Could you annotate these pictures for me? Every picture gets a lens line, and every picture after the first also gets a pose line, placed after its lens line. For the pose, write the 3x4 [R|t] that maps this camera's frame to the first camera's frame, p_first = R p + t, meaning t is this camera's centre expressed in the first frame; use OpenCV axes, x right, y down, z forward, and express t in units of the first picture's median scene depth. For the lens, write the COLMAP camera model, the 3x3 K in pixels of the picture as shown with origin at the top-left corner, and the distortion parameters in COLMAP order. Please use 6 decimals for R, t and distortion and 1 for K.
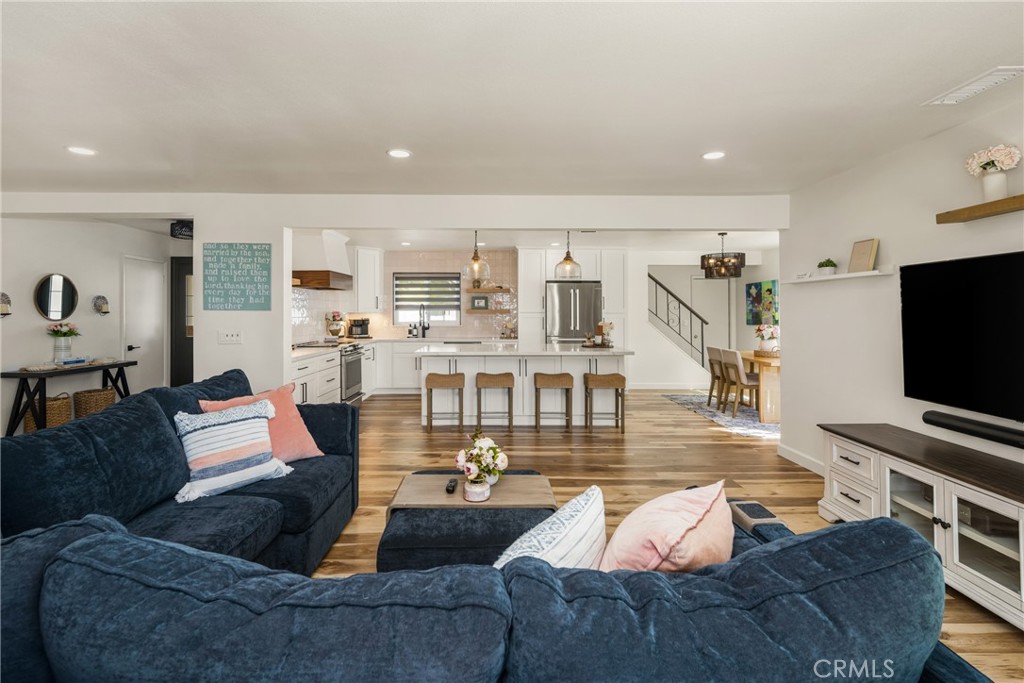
lens RADIAL K [[490.7, 0, 507.7], [0, 490.7, 309.7], [0, 0, 1]] dist [-0.000588, -0.000067]
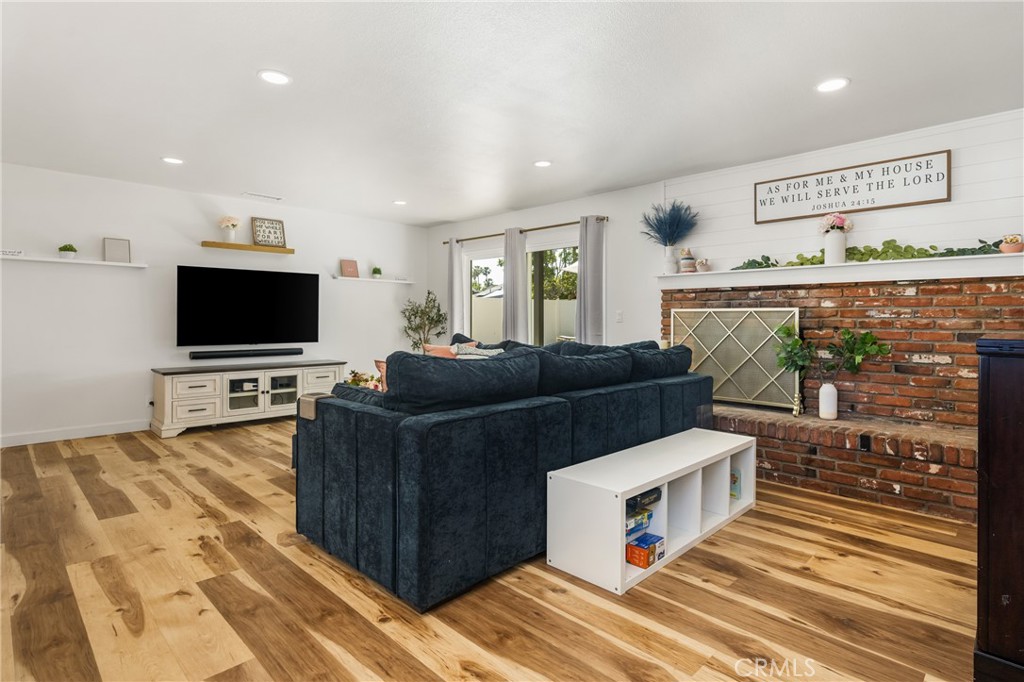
lens RADIAL K [[522.2, 0, 517.7], [0, 522.2, 316.3], [0, 0, 1]] dist [0.002226, 0.000115]
pose [[-0.703567, -0.001747, 0.710626, -0.590738], [-0.008923, 0.999940, -0.006375, 0.039752], [-0.710573, -0.010826, -0.703541, 0.705821]]
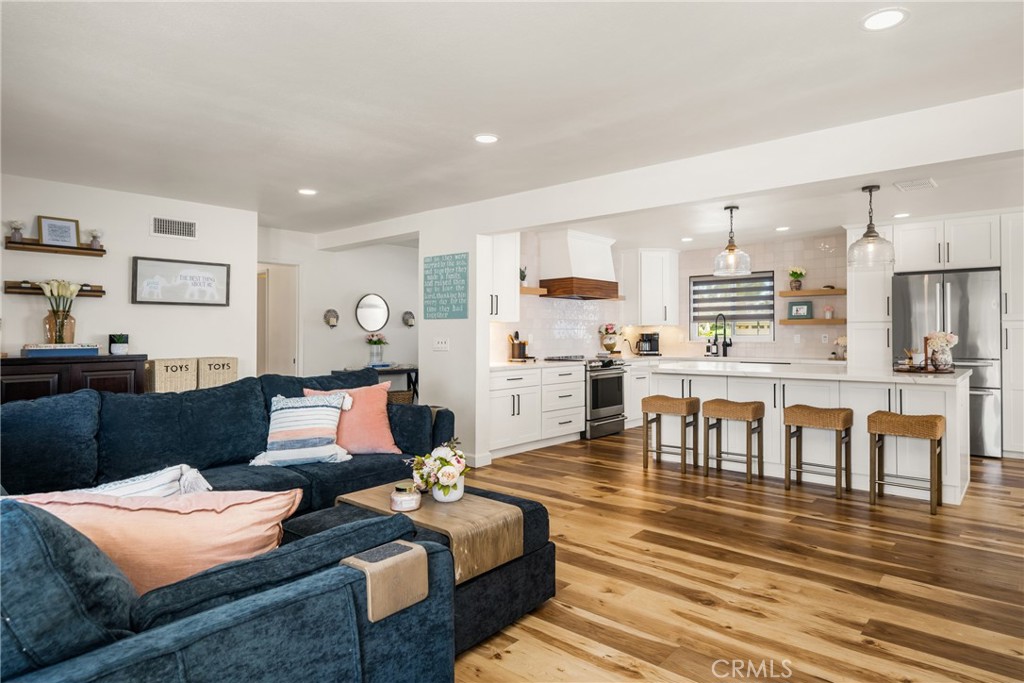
lens RADIAL K [[590.6, 0, 540.3], [0, 590.6, 328.8], [0, 0, 1]] dist [-0.001015, -0.000404]
pose [[0.759851, -0.009812, -0.650023, 0.306876], [0.007107, 0.999952, -0.006786, 0.023769], [0.650058, 0.000537, 0.759884, 0.125190]]
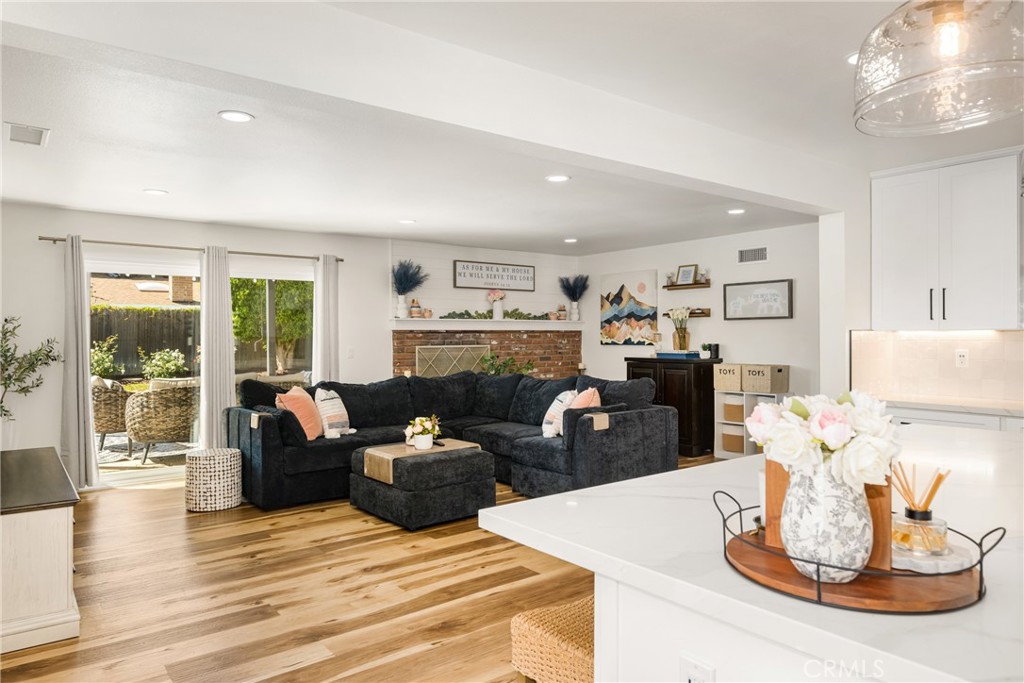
lens RADIAL K [[665.3, 0, 512.0], [0, 665.3, 341.5], [0, 0, 1]] dist [0.001697, 0.000203]
pose [[-0.798576, 0.007159, -0.601851, 0.378130], [0.005755, 0.999974, 0.004259, 0.010202], [0.601866, -0.000063, -0.798597, 1.101815]]
